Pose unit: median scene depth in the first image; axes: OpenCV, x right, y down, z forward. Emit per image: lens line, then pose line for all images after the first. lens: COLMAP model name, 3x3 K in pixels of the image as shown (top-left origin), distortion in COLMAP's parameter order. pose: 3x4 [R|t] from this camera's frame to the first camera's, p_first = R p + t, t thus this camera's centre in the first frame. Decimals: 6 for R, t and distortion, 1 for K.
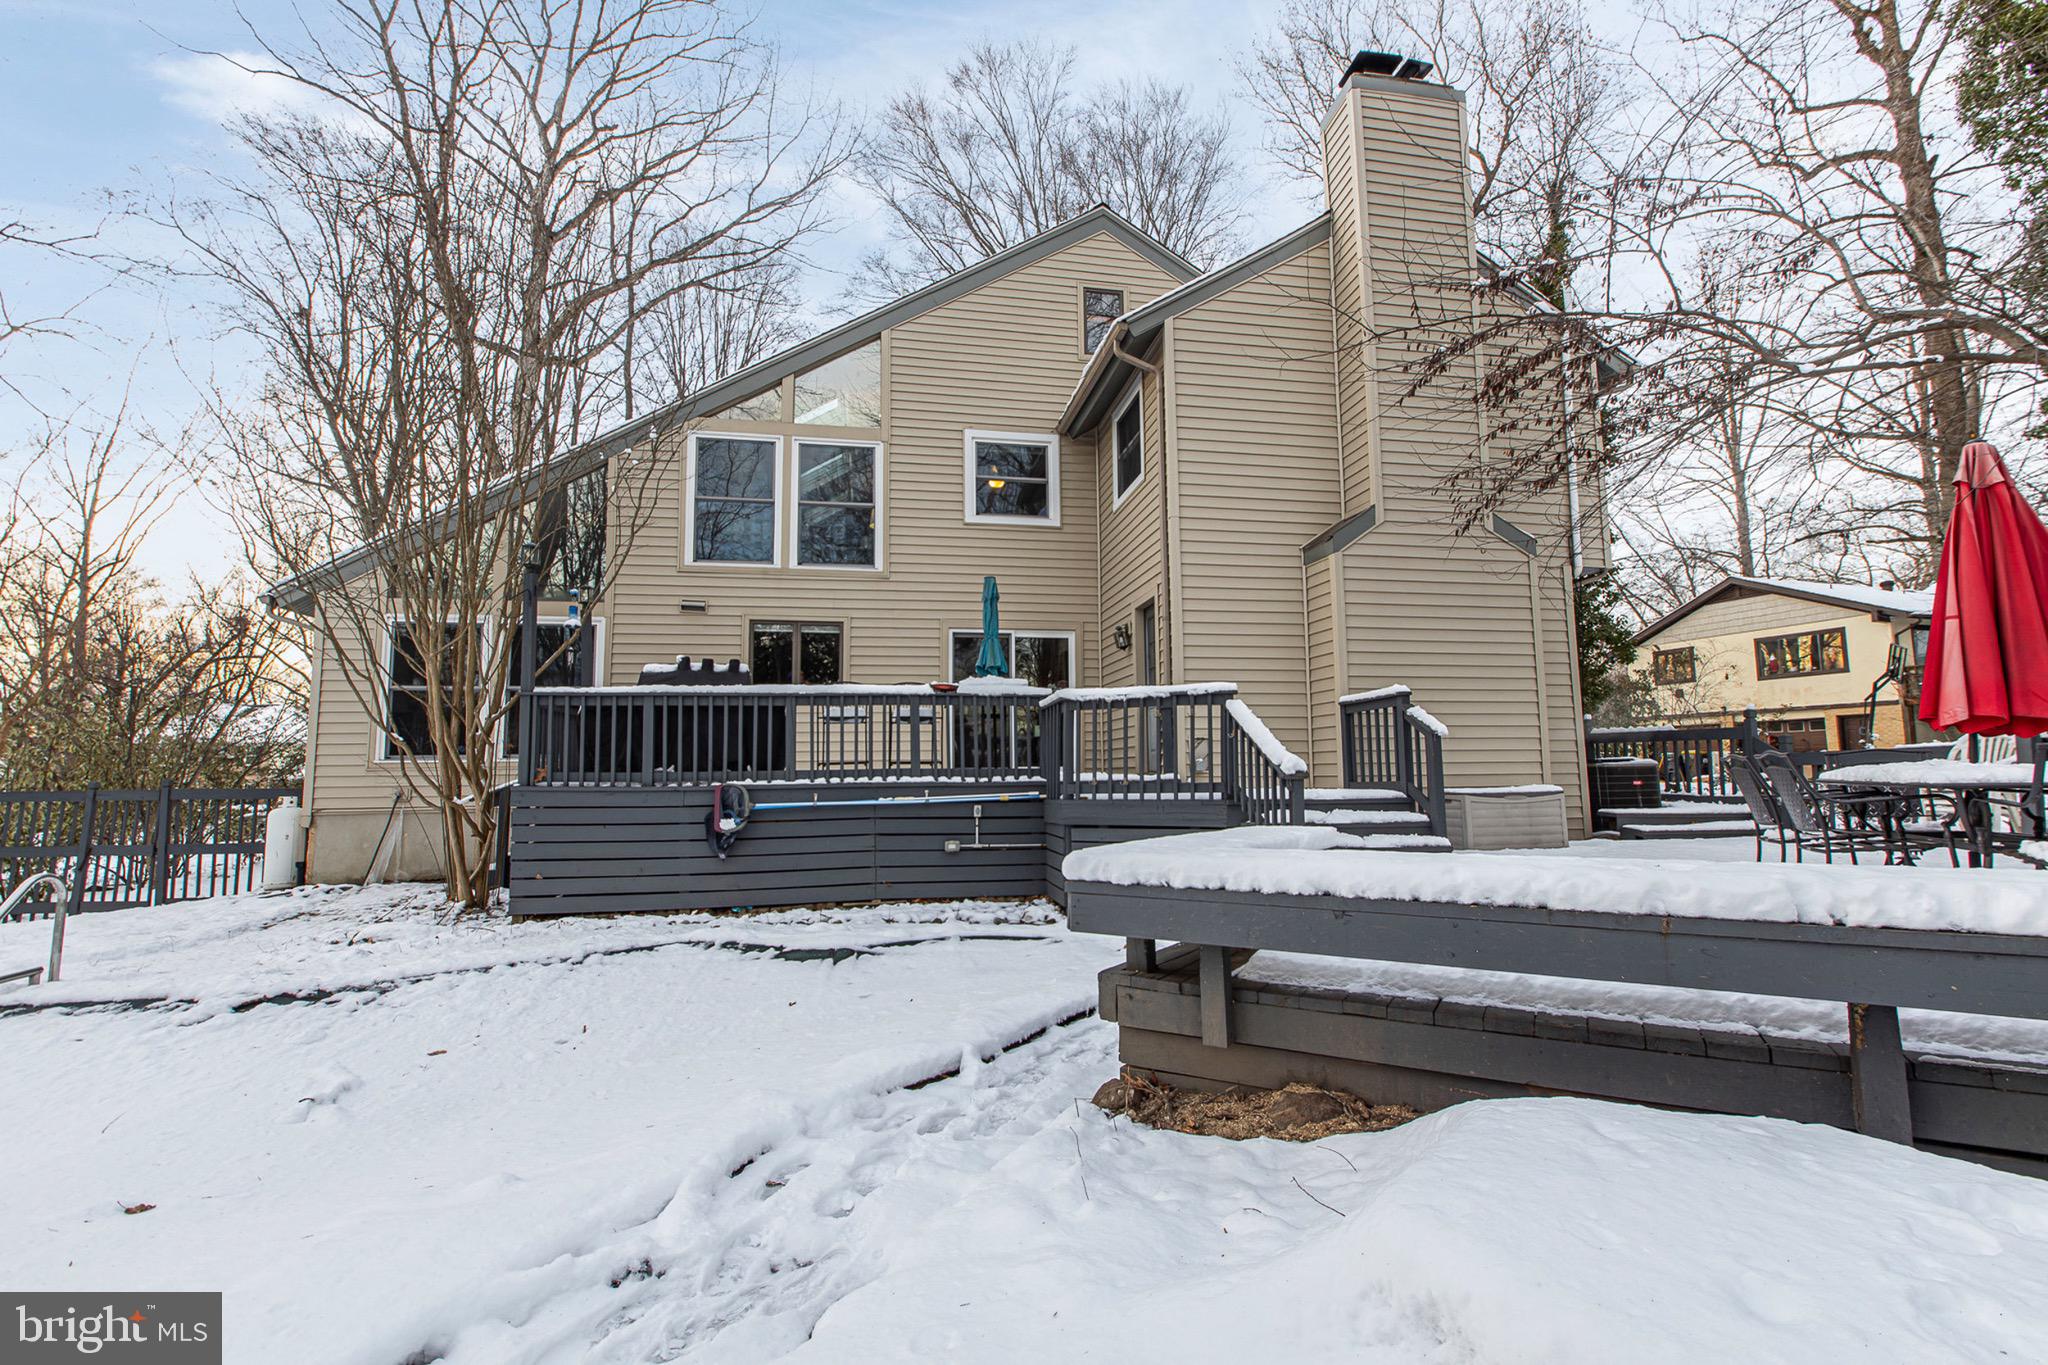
lens RADIAL K [[901.3, 0, 1036.5], [0, 901.3, 684.3], [0, 0, 1]] dist [-0.004256, -0.000063]
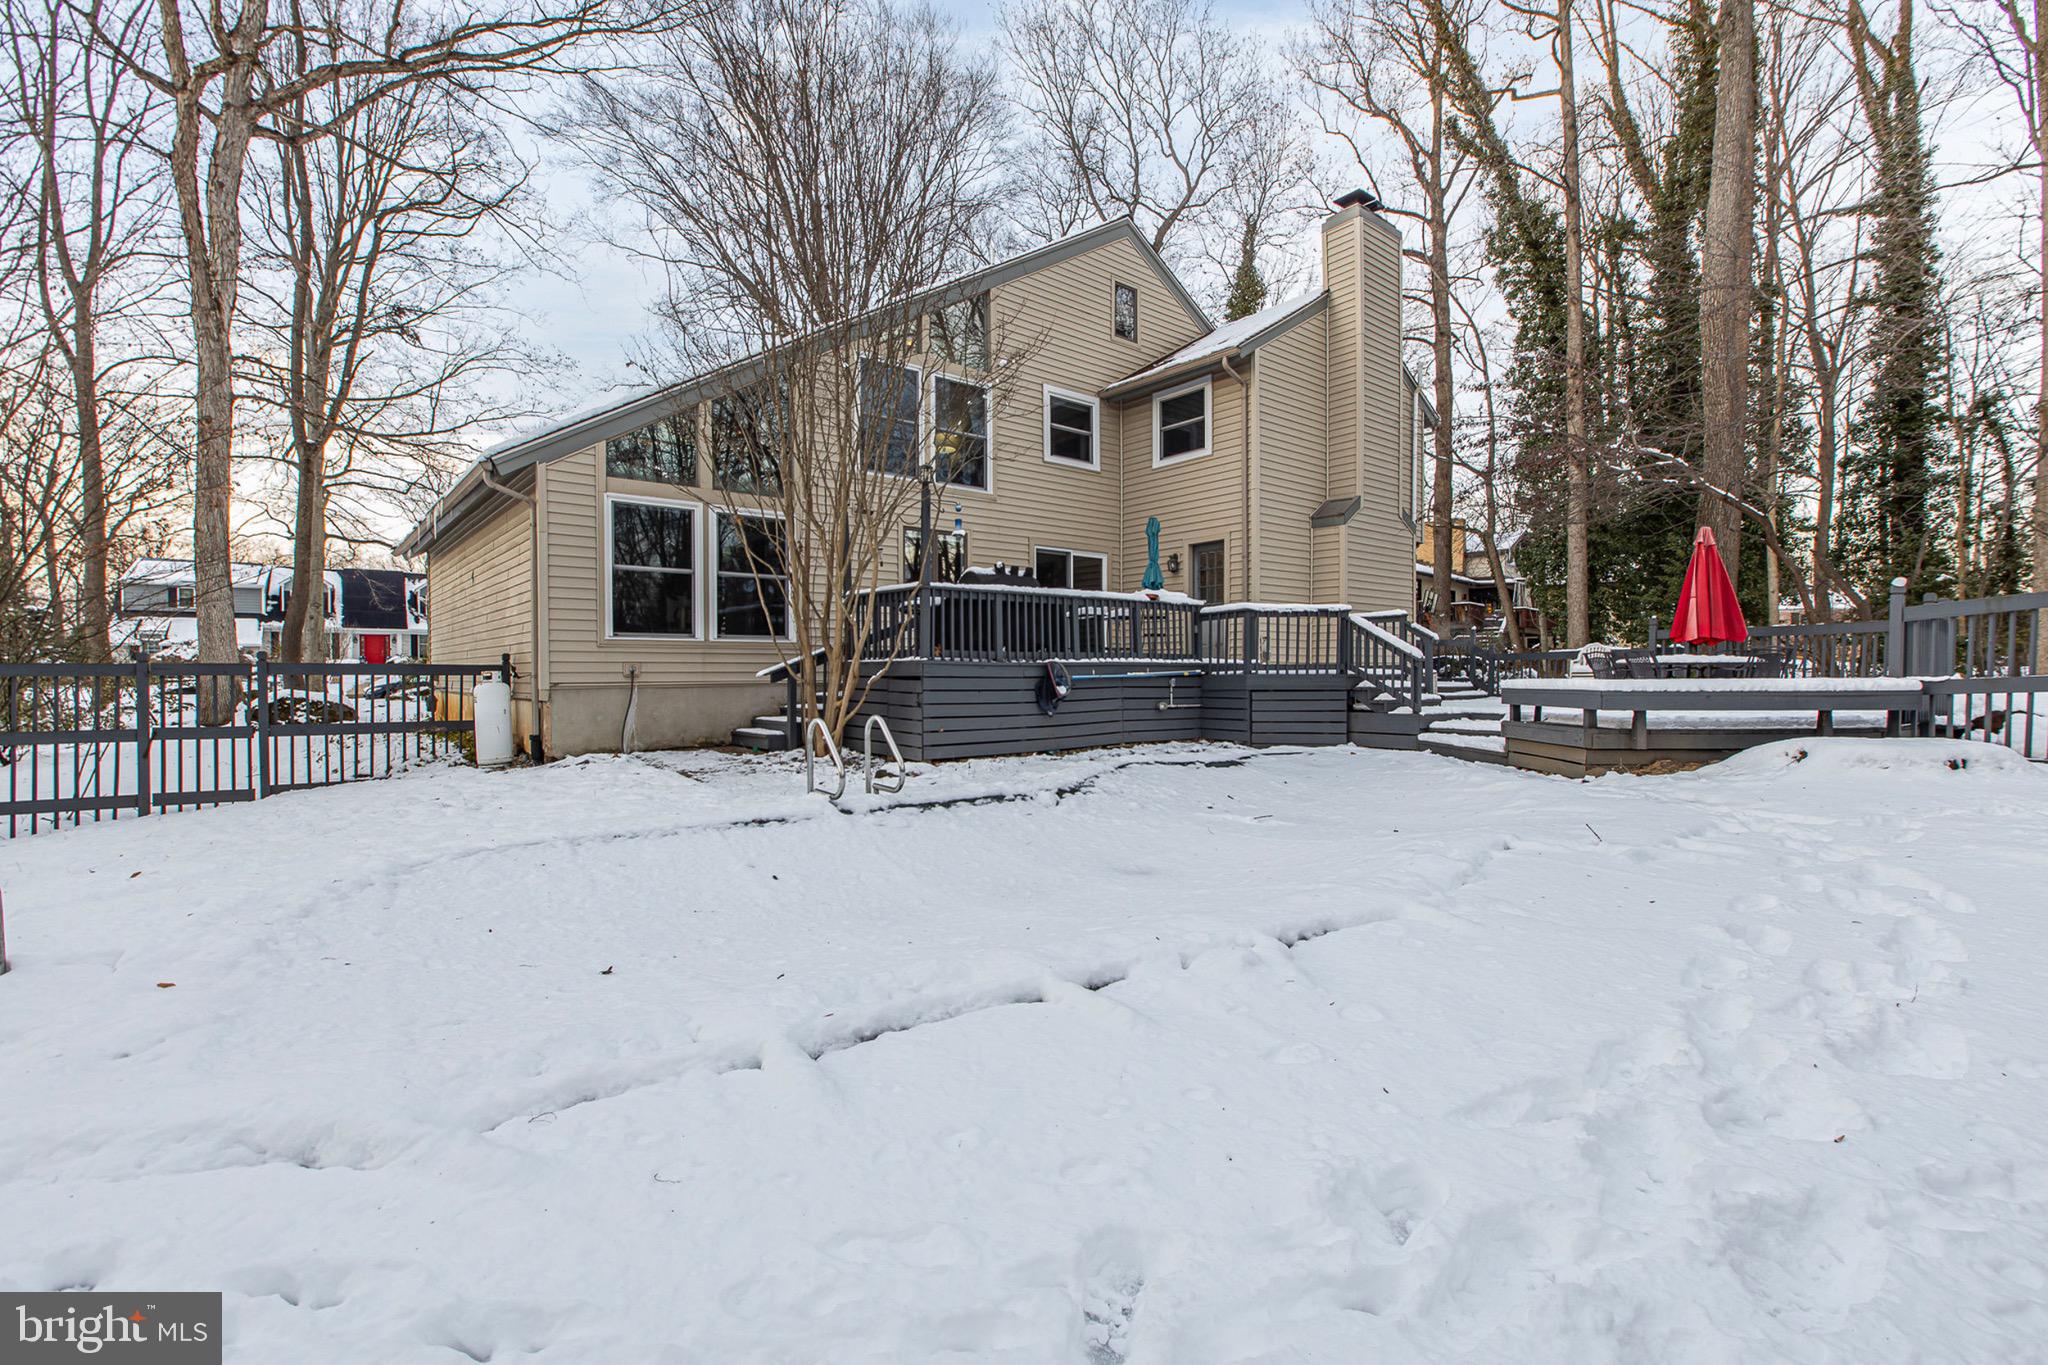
lens RADIAL K [[901.3, 0, 1035.5], [0, 901.3, 678.8], [0, 0, 1]] dist [-0.004256, -0.000063]
pose [[0.873679, 0.004710, 0.486479, -0.932058], [-0.056153, 0.994246, 0.091220, 0.012650], [-0.483250, -0.107015, 0.868917, -0.161095]]
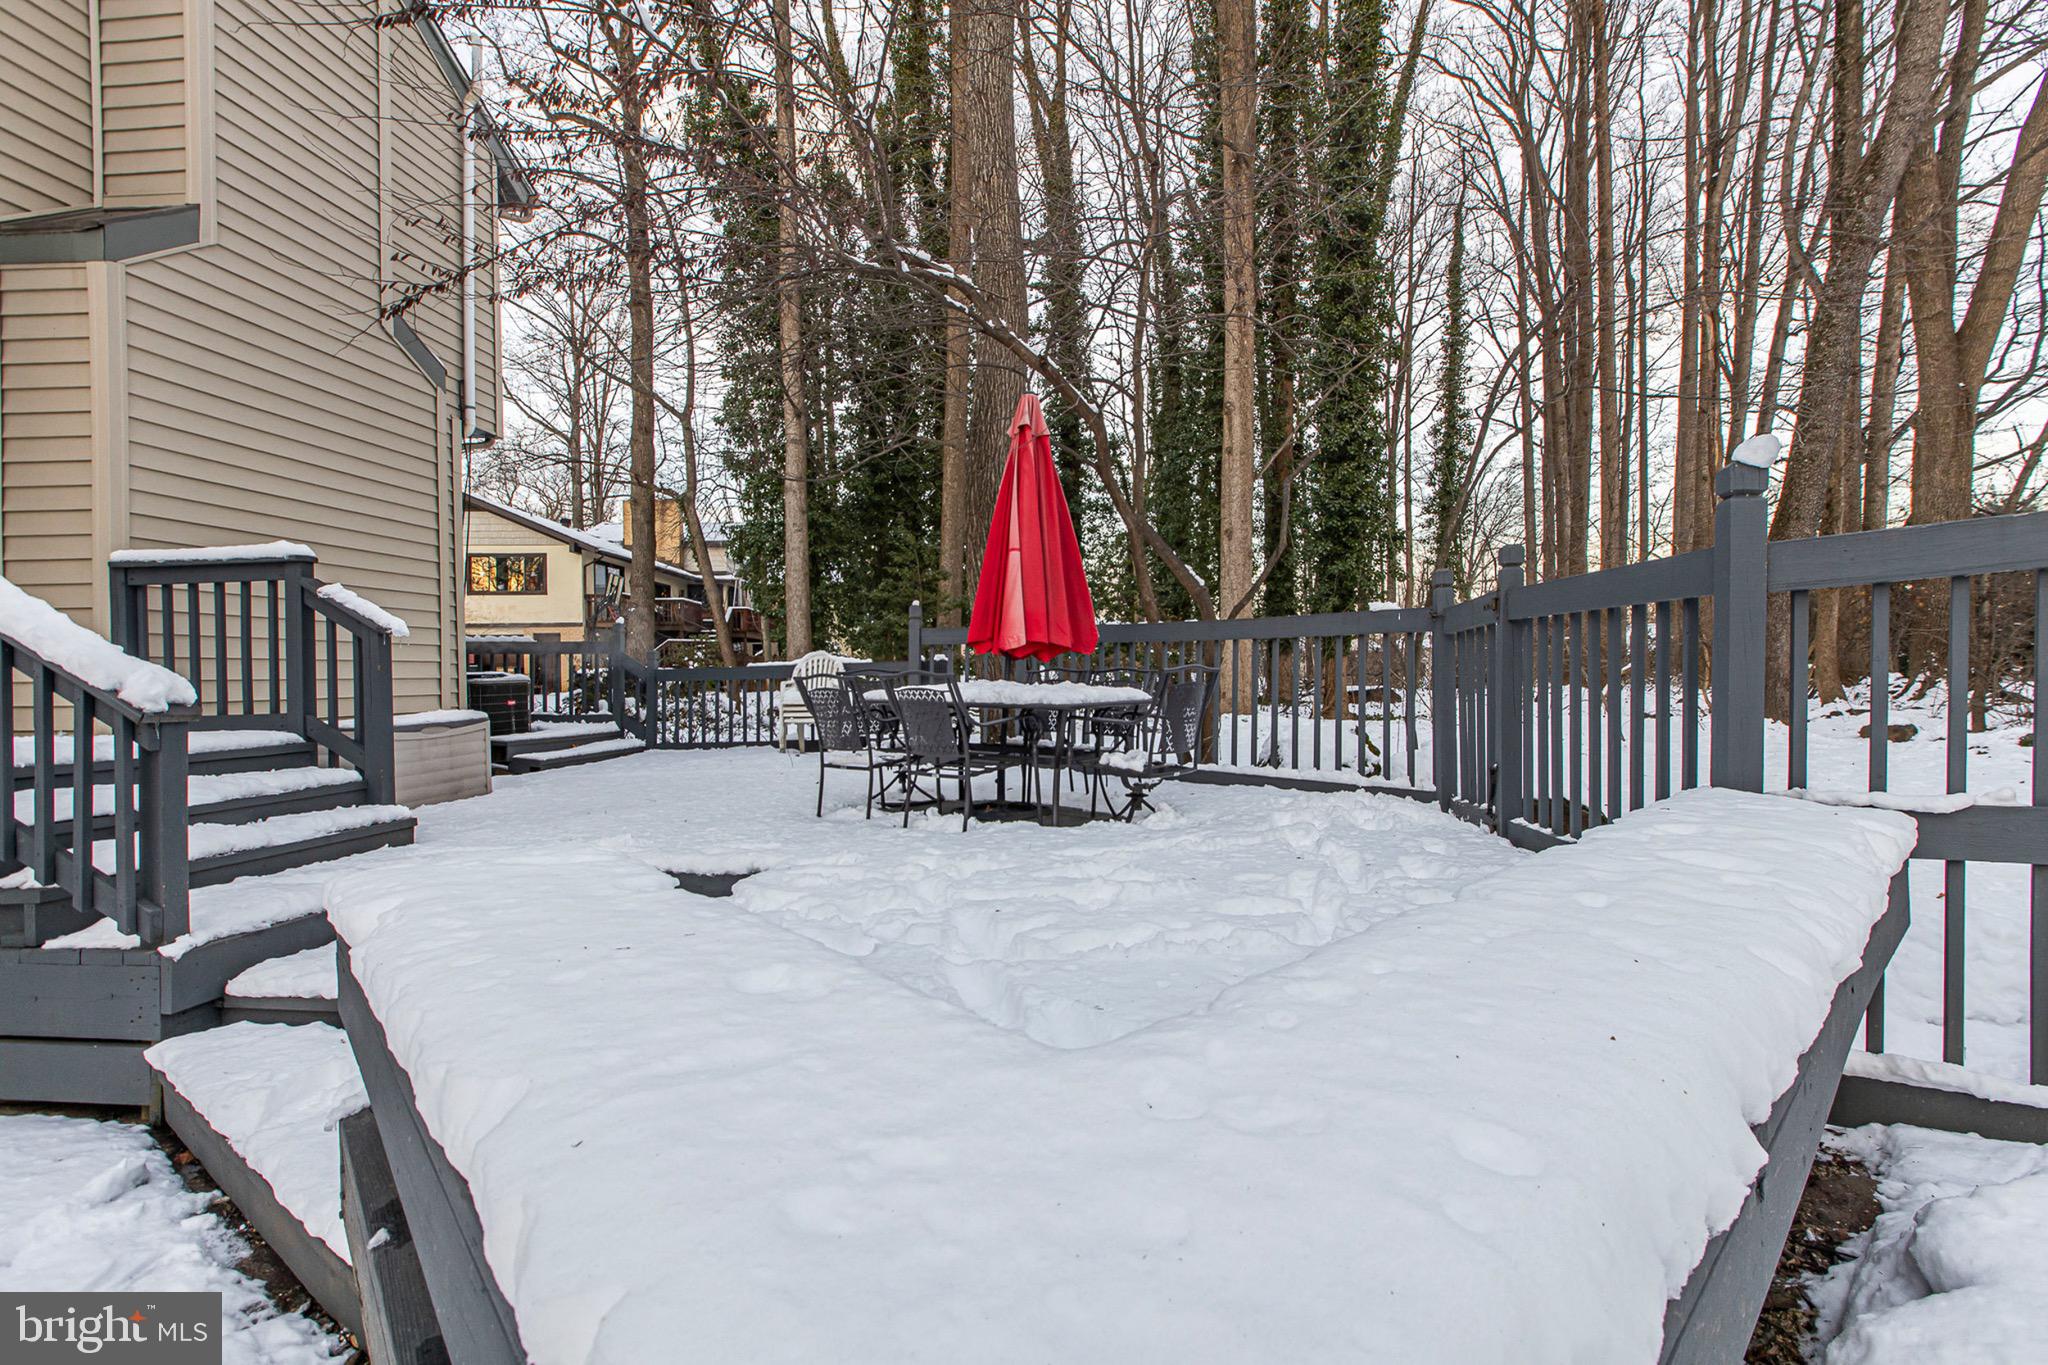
lens RADIAL K [[901.3, 0, 1037.2], [0, 901.3, 683.9], [0, 0, 1]] dist [-0.004256, -0.000063]
pose [[0.265559, -0.005979, 0.964076, -0.012088], [-0.088142, 0.995642, 0.030454, 0.026508], [-0.960057, -0.093063, 0.263875, 0.351672]]
